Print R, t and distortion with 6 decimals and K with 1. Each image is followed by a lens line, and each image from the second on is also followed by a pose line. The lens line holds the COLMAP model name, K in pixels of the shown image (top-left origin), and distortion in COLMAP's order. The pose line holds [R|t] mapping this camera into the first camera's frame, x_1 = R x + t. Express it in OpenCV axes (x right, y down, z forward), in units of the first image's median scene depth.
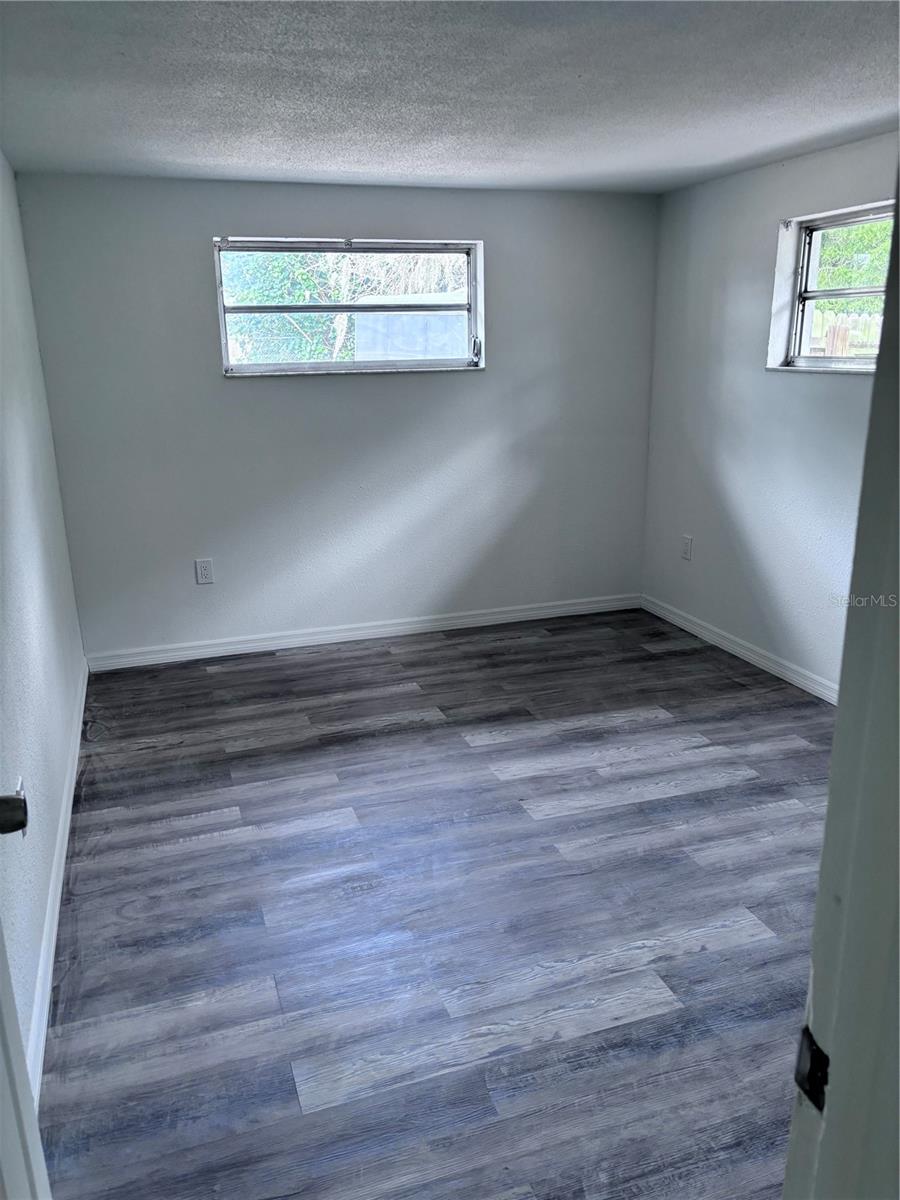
lens RADIAL K [[902.9, 0, 449.0], [0, 902.9, 595.0], [0, 0, 1]] dist [0.037904, -0.043430]
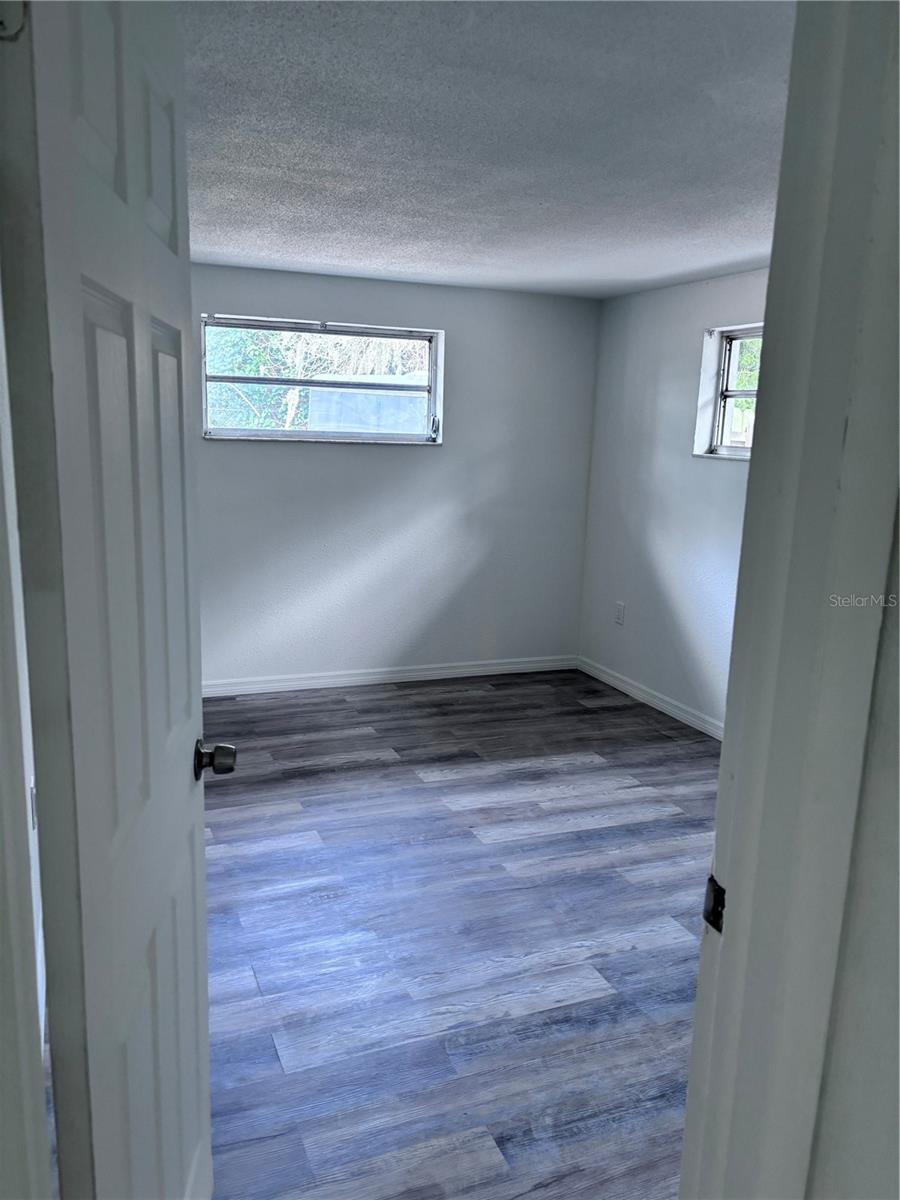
lens RADIAL K [[902.9, 0, 444.7], [0, 902.9, 593.9], [0, 0, 1]] dist [0.037904, -0.043430]
pose [[0.997007, 0.037898, 0.067393, -0.034641], [-0.031918, 0.995635, -0.087703, 0.039048], [-0.070422, 0.085289, 0.993864, -0.106388]]
